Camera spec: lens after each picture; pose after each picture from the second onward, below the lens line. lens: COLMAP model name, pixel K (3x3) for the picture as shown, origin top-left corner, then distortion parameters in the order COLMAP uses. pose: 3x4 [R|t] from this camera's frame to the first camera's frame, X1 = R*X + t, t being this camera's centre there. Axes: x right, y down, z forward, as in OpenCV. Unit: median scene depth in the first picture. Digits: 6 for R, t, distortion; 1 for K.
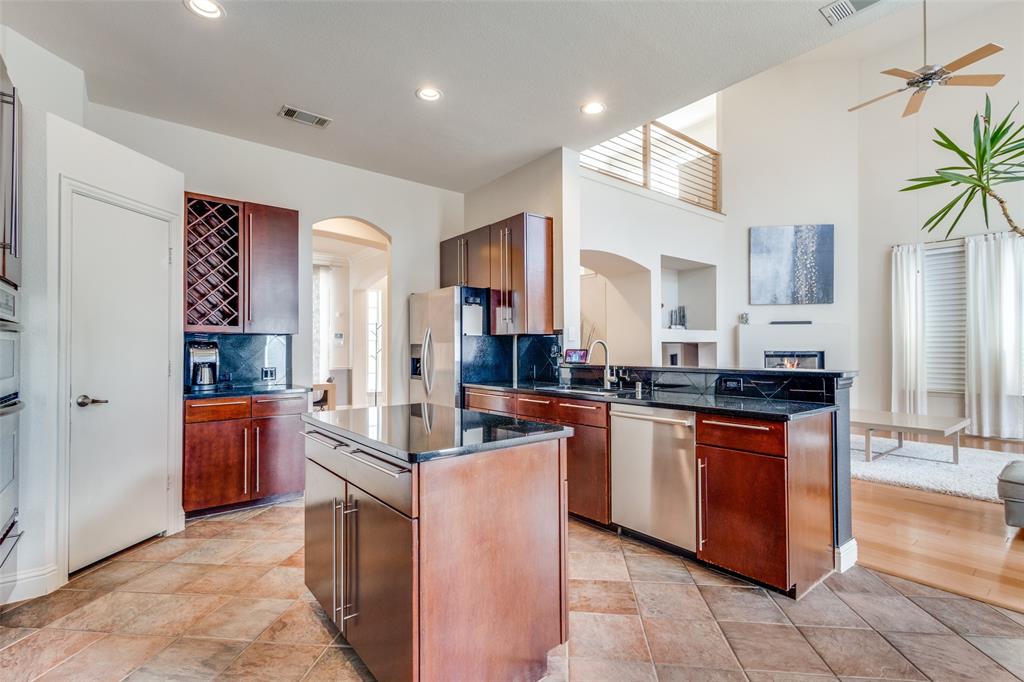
lens RADIAL K [[475.8, 0, 512.0], [0, 475.8, 341.0], [0, 0, 1]] dist [0.016750, -0.000237]
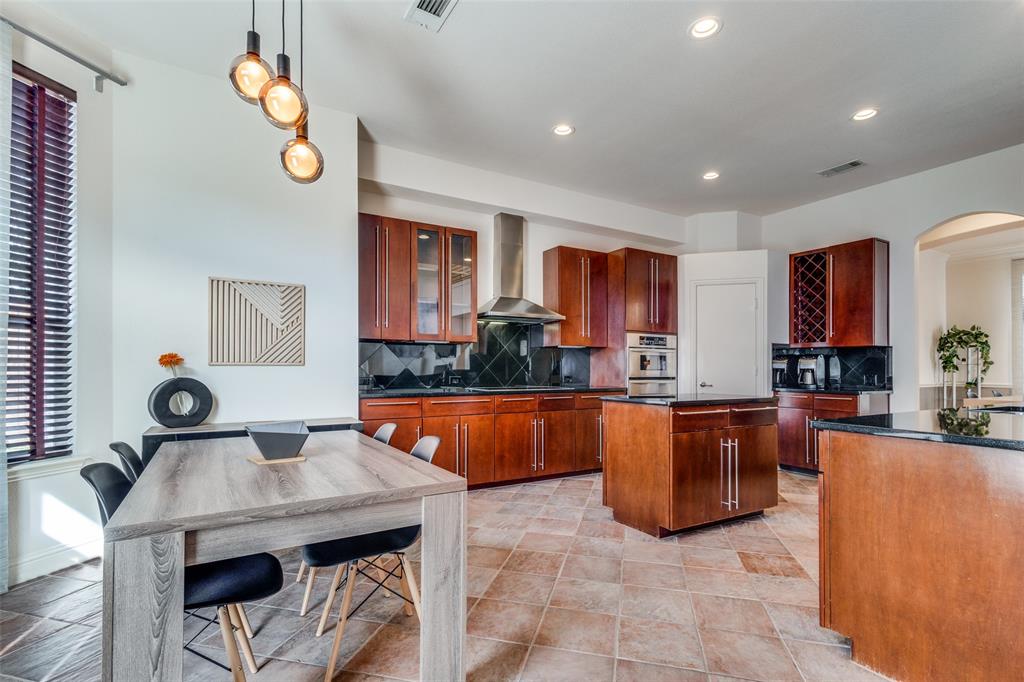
lens RADIAL K [[495.4, 0, 511.2], [0, 495.4, 367.2], [0, 0, 1]] dist [0.001448, -0.000016]
pose [[-0.145017, -0.005711, -0.989413, 0.500699], [0.016748, 0.999826, -0.008225, 0.019402], [0.989287, -0.017763, -0.144896, 0.182193]]
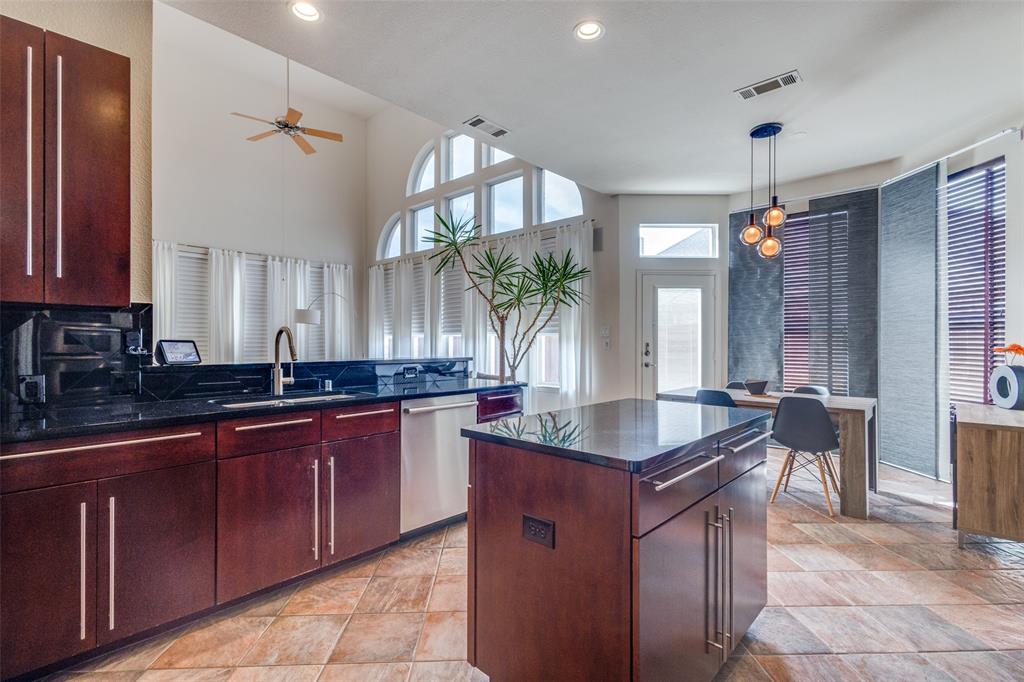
lens RADIAL K [[468.0, 0, 507.7], [0, 468.0, 355.3], [0, 0, 1]] dist [-0.001230, -0.000353]
pose [[-0.128398, -0.024256, 0.991426, -0.283975], [-0.020979, 0.999544, 0.021738, 0.008839], [-0.991501, -0.018008, -0.128848, 0.385809]]
